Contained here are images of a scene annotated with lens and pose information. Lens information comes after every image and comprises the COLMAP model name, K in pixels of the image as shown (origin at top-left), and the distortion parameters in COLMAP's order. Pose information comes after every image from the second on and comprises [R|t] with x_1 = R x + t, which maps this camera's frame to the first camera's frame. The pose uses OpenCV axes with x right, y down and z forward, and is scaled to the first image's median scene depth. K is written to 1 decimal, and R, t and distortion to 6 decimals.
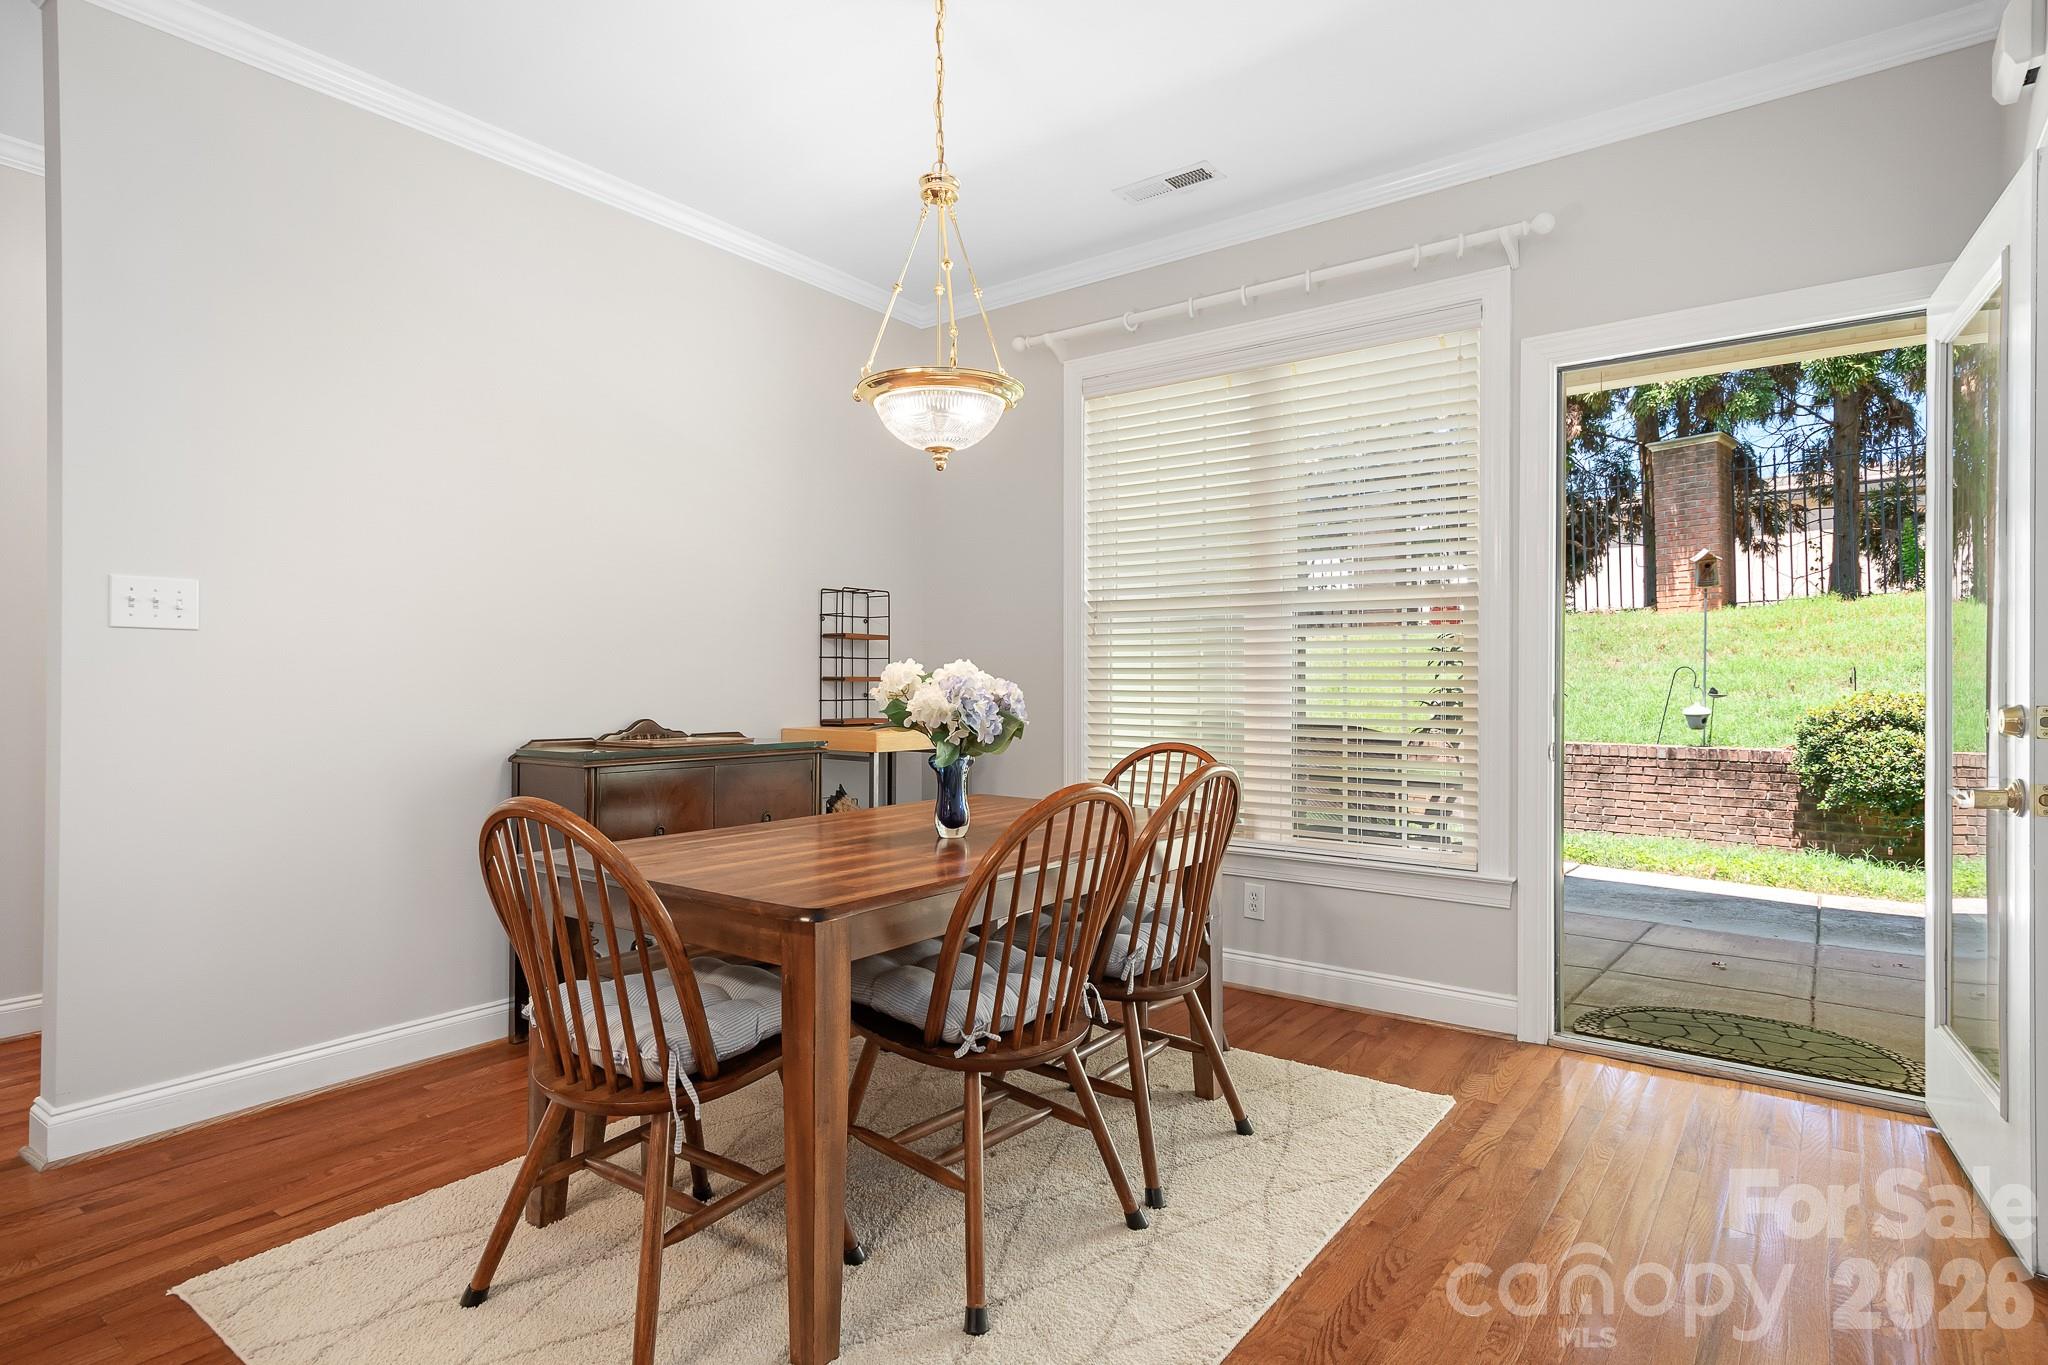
lens RADIAL K [[1066.6, 0, 1024.0], [0, 1066.6, 682.5], [0, 0, 1]] dist [0.015300, 0.000741]
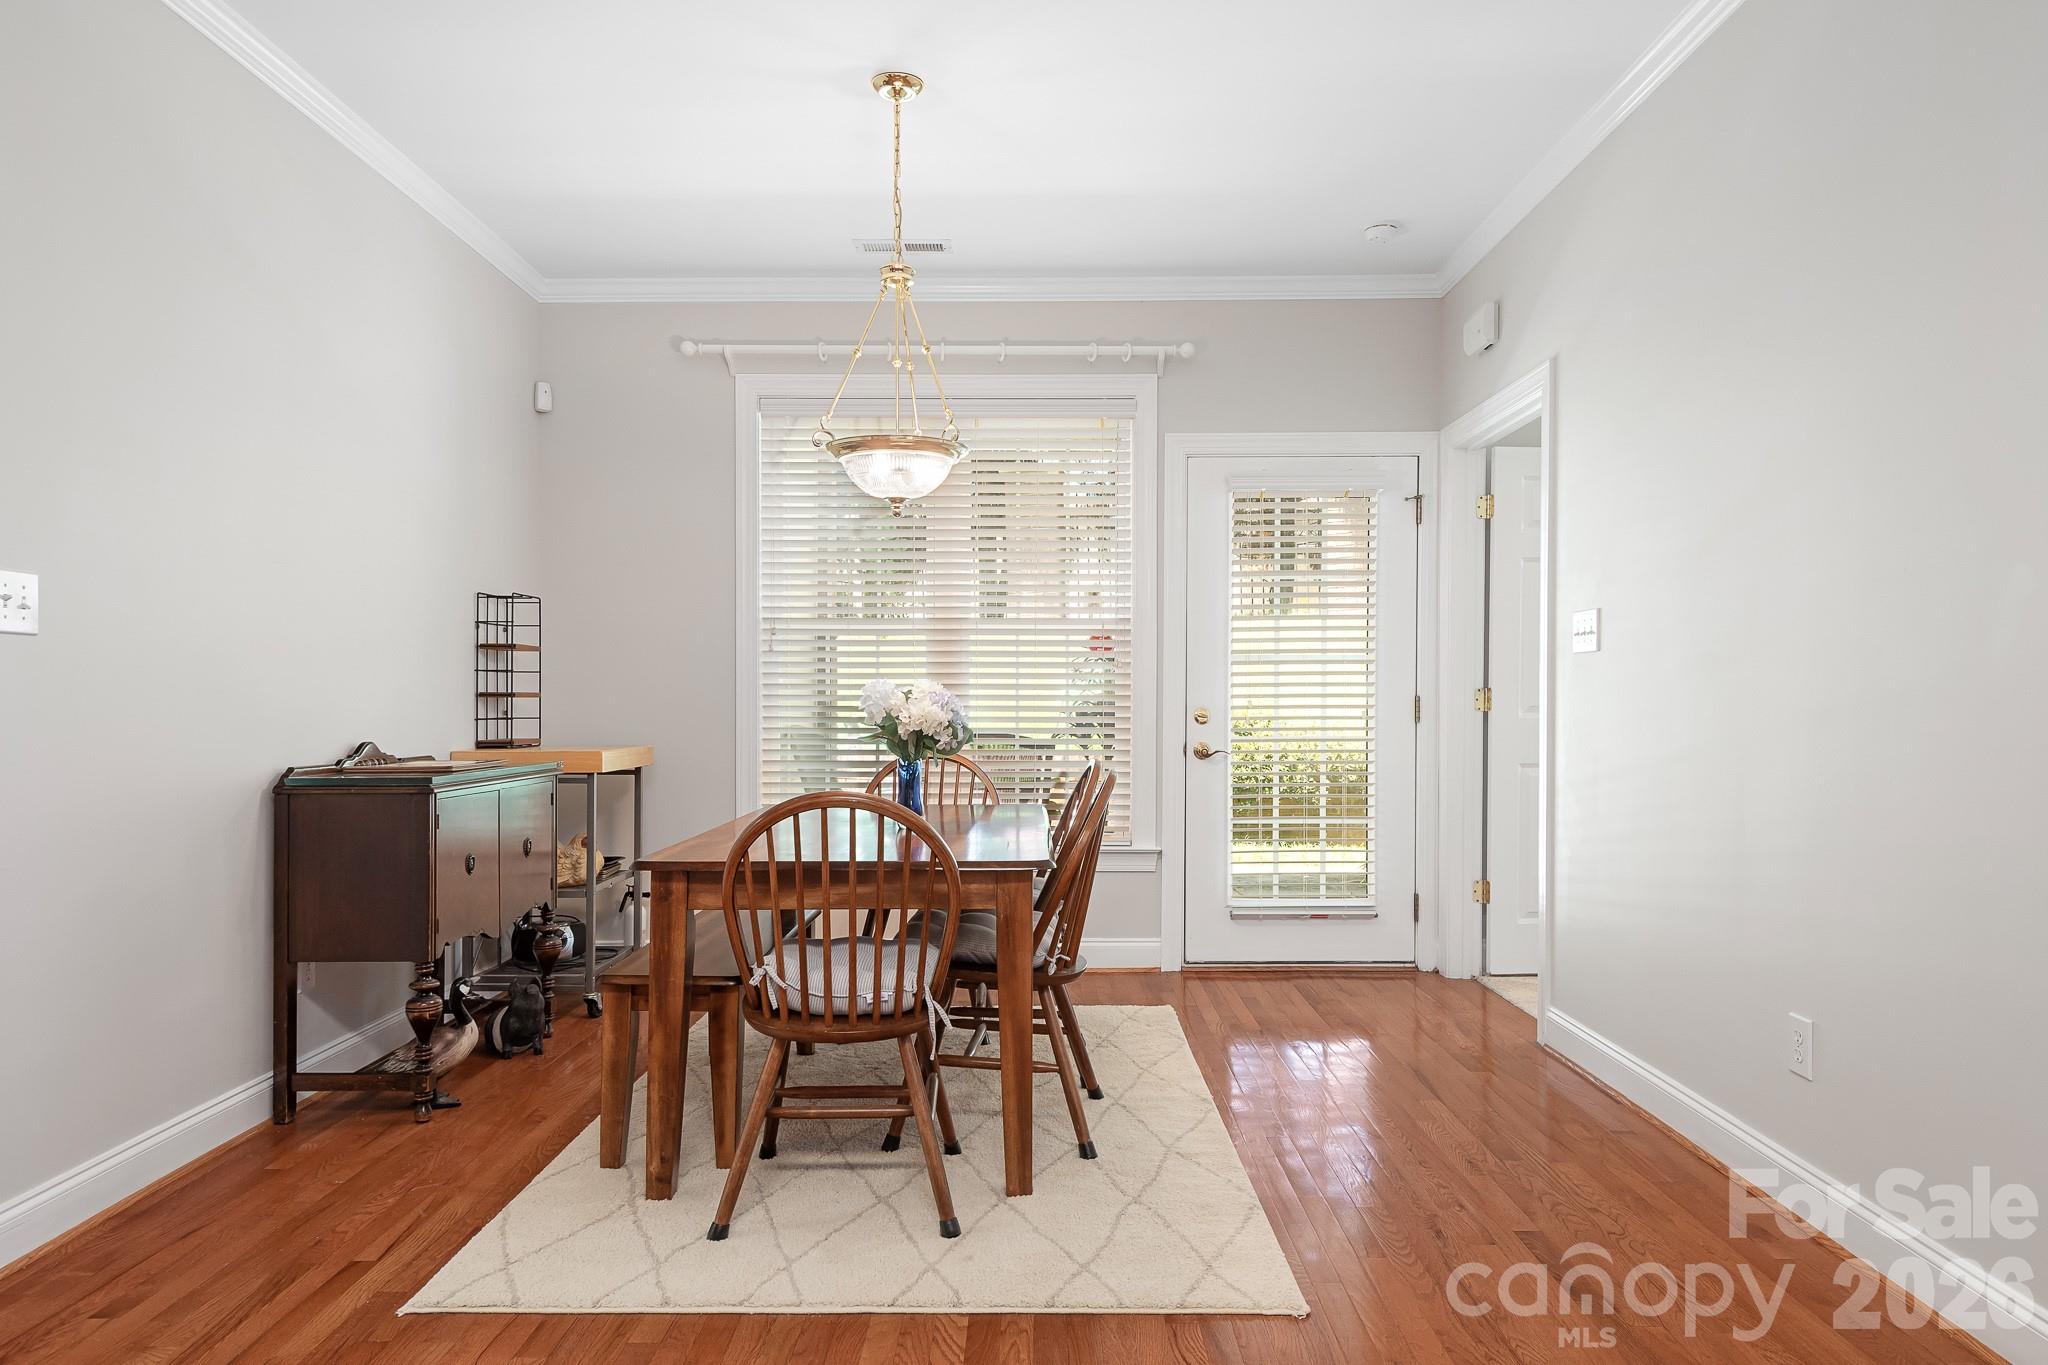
lens RADIAL K [[1315.1, 0, 1018.0], [0, 1315.1, 725.5], [0, 0, 1]] dist [0.035285, -0.000730]
pose [[0.807702, -0.014148, 0.589422, -0.621682], [0.001545, 0.999759, 0.021880, -0.001532], [-0.589589, -0.016762, 0.807529, -0.188861]]
